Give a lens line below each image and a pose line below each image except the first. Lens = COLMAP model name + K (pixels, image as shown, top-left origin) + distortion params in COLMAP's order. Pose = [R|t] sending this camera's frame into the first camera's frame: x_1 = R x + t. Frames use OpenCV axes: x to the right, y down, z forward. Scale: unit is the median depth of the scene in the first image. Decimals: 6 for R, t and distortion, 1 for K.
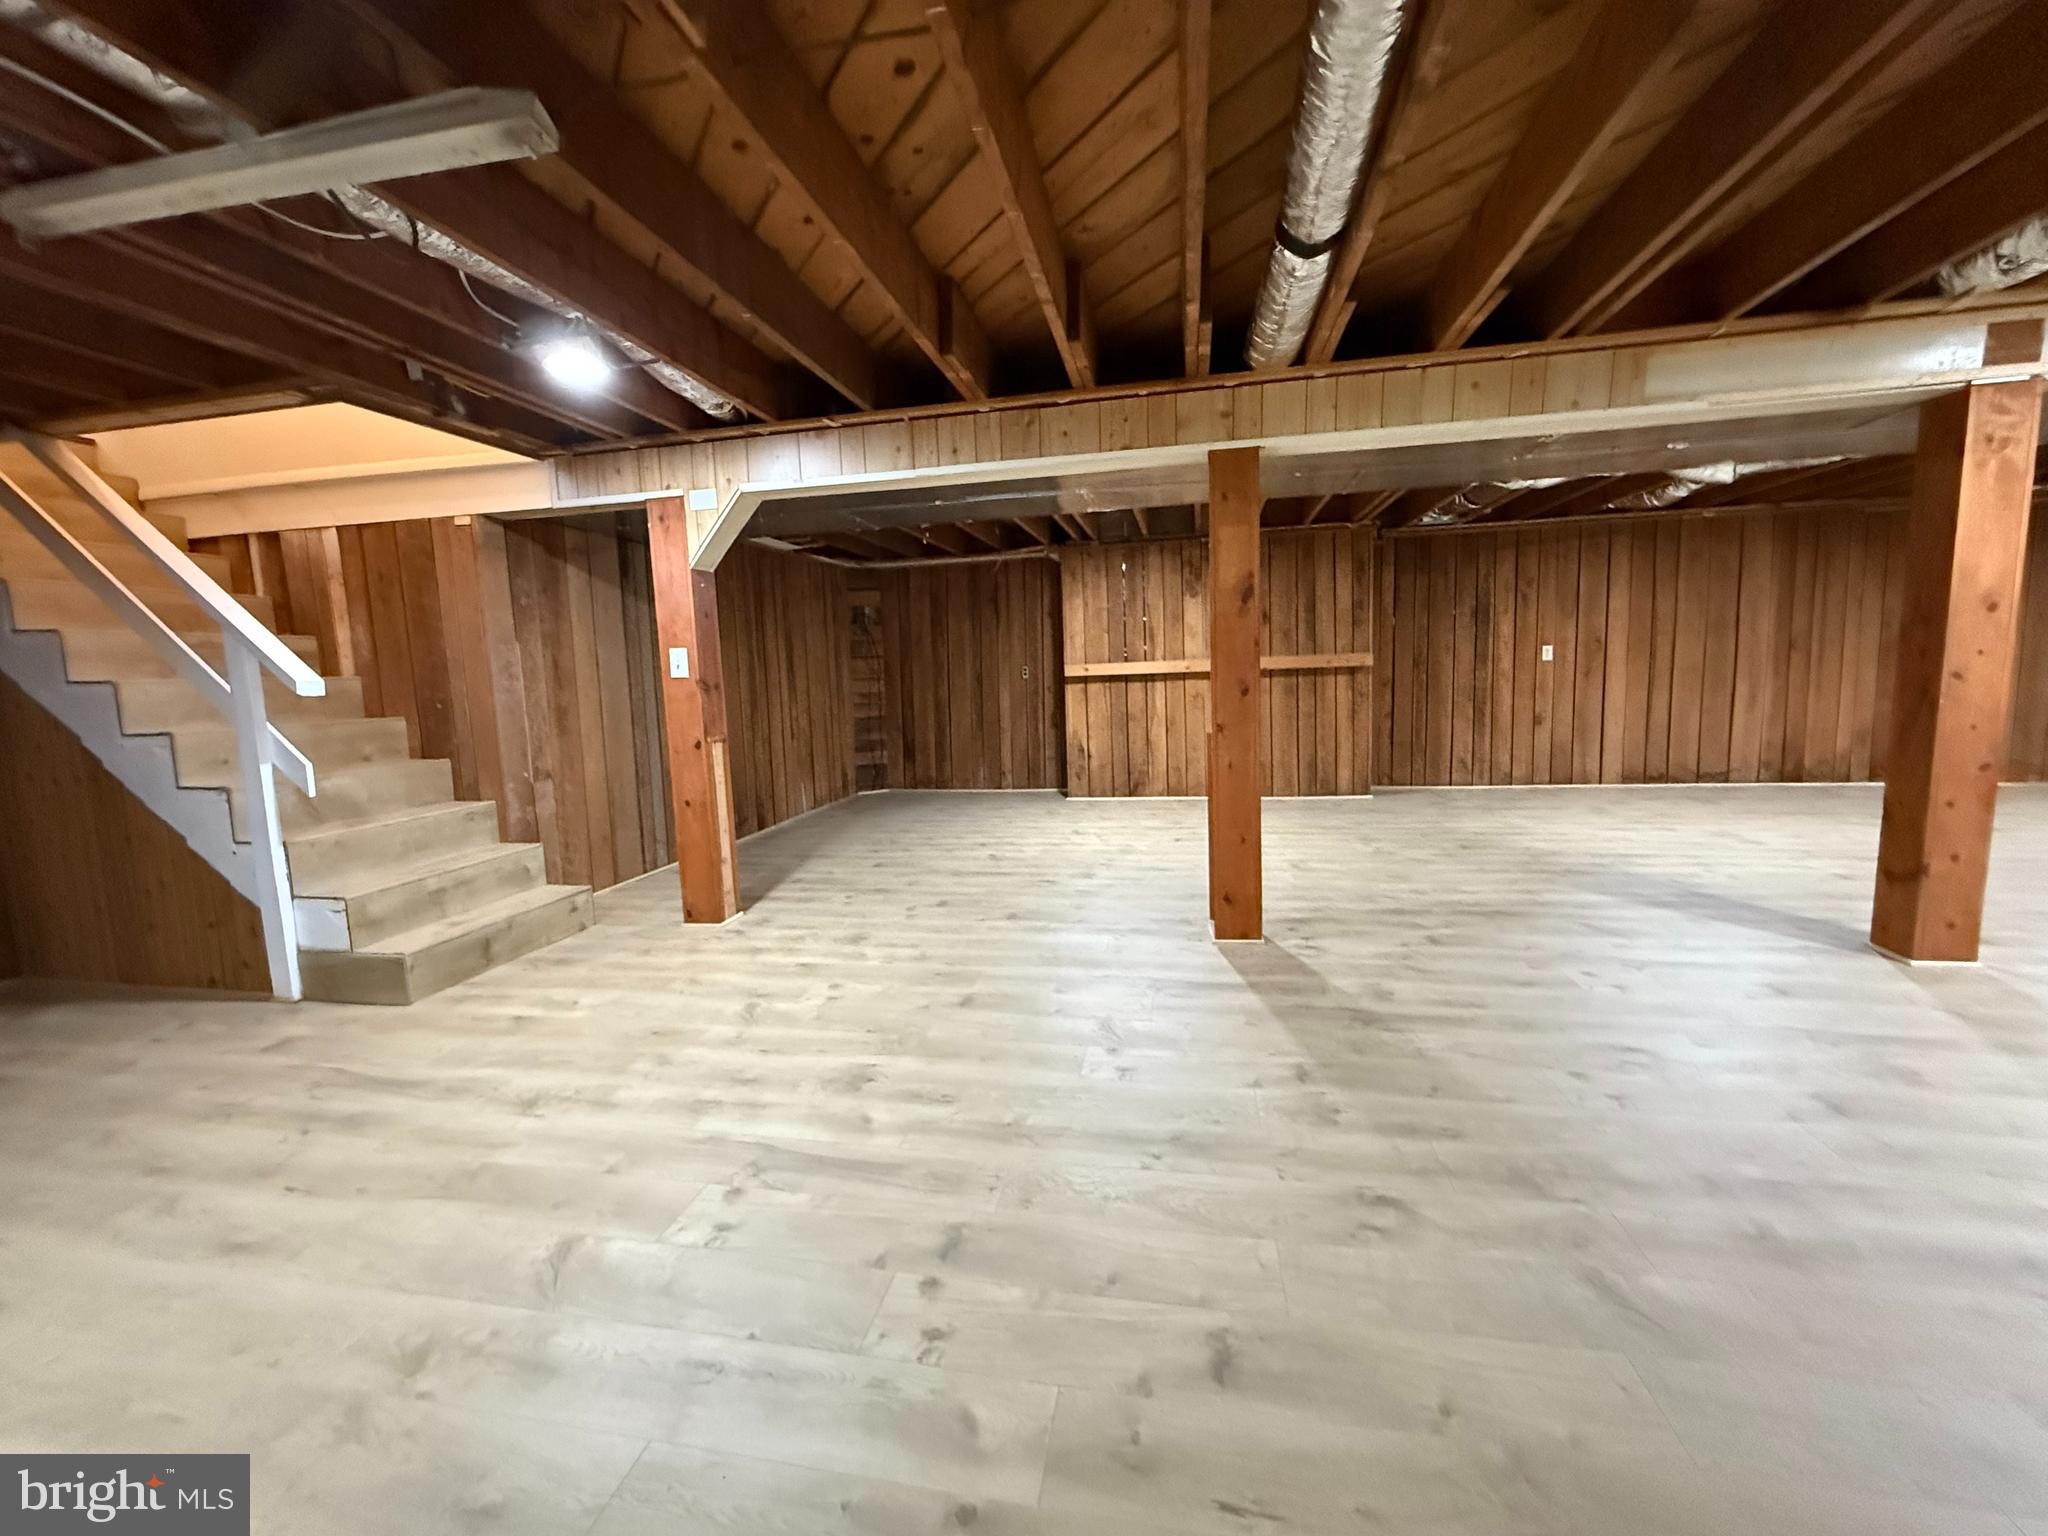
lens RADIAL K [[820.2, 0, 1020.1], [0, 820.2, 767.4], [0, 0, 1]] dist [-0.000931, 0.000342]
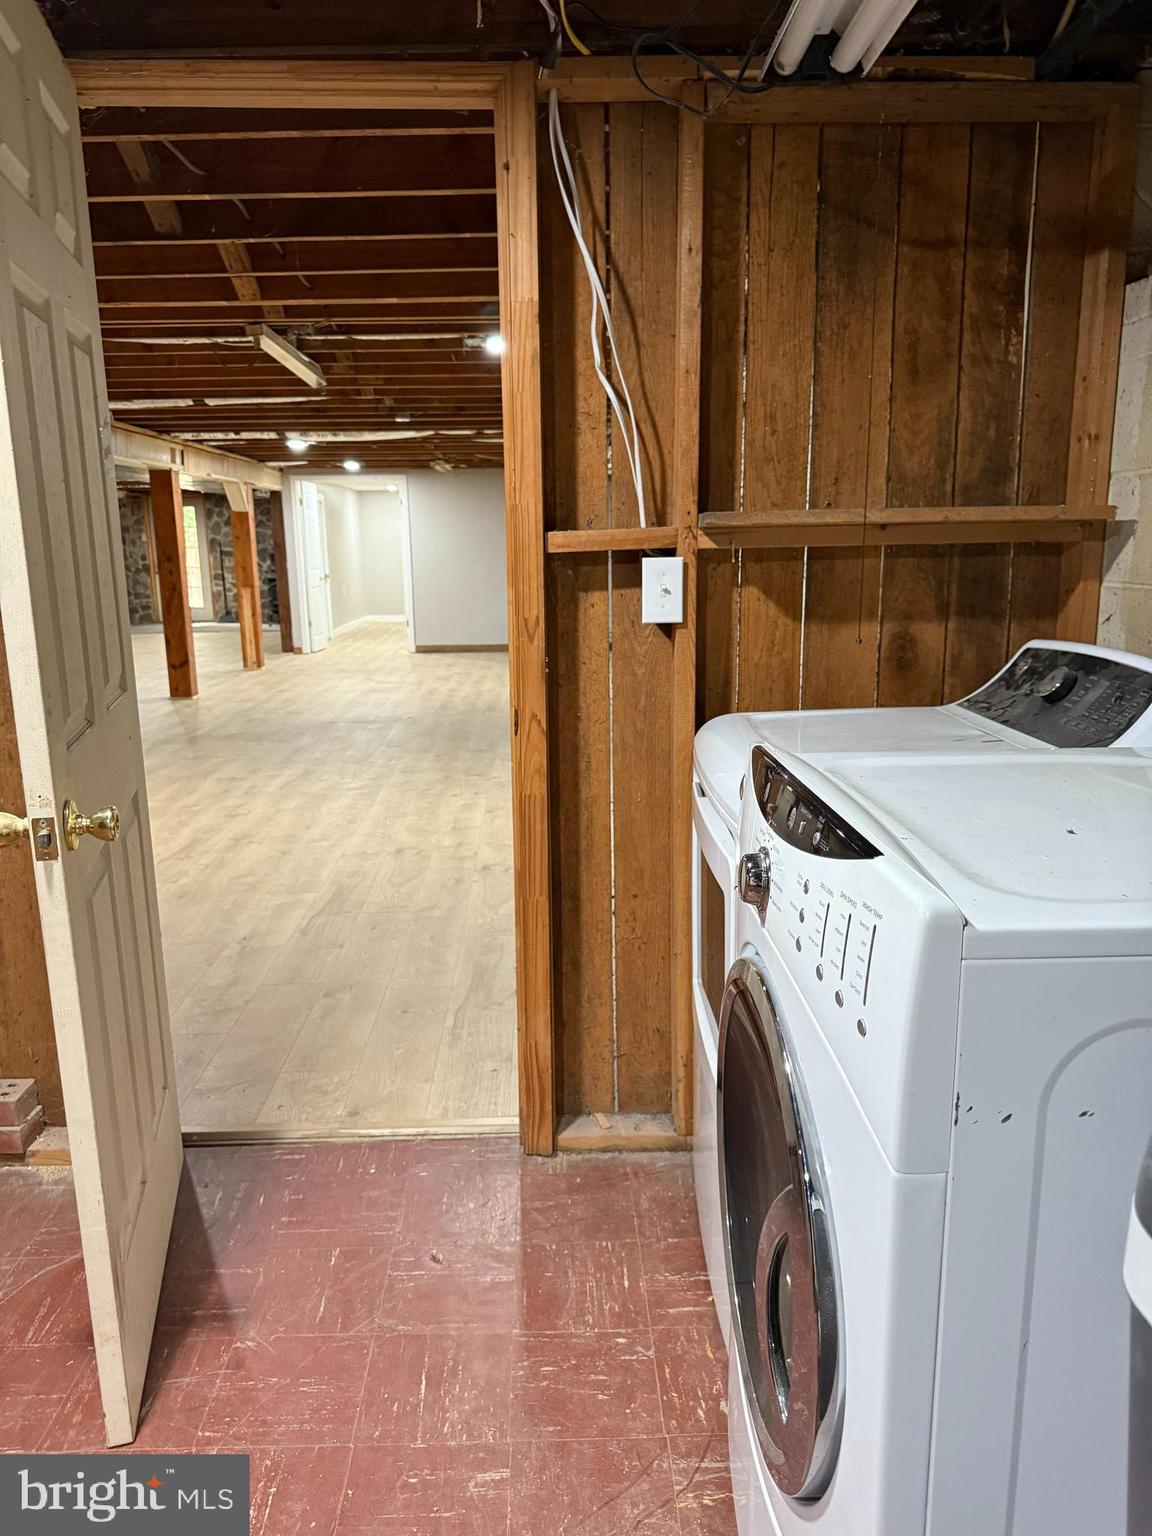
lens RADIAL K [[1078.0, 0, 577.7], [0, 1078.0, 774.1], [0, 0, 1]] dist [0.117485, -0.199827]
pose [[-0.232309, -0.165031, 0.958539, -1.975912], [0.135384, 0.970420, 0.199888, -0.036199], [-0.963174, 0.176207, -0.203095, 0.478127]]
